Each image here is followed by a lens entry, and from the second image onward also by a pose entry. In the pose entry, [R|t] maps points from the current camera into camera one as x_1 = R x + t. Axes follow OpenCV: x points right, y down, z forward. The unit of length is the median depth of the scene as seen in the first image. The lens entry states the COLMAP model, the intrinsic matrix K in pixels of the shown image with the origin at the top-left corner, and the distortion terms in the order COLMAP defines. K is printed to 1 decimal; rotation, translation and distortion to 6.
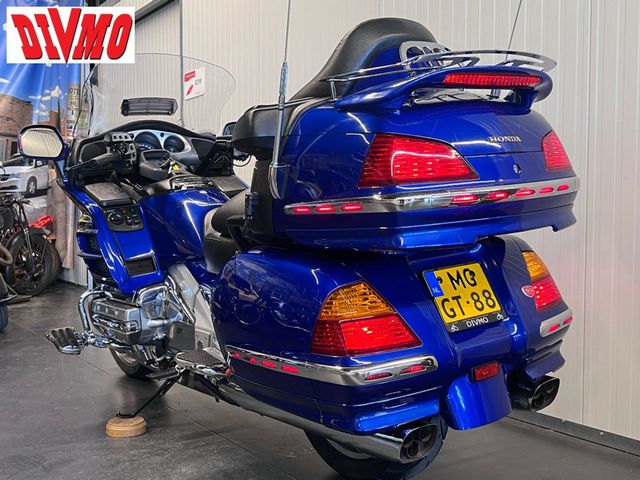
lens RADIAL K [[713.9, 0, 320.9], [0, 713.9, 239.2], [0, 0, 1]] dist [0.138891, 0.000000]
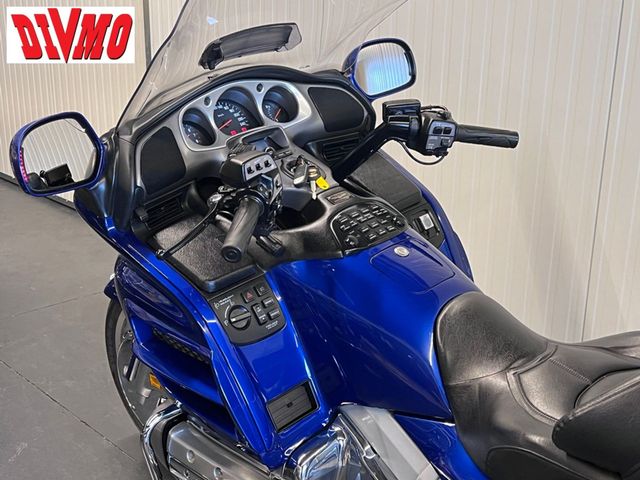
lens RADIAL K [[873.7, 0, 317.6], [0, 873.7, 240.1], [0, 0, 1]] dist [0.079838, 0.000000]
pose [[0.988693, -0.034653, 0.145896, -0.273819], [-0.008264, 0.958863, 0.283748, -0.217290], [-0.149727, -0.281745, 0.947735, 0.378199]]
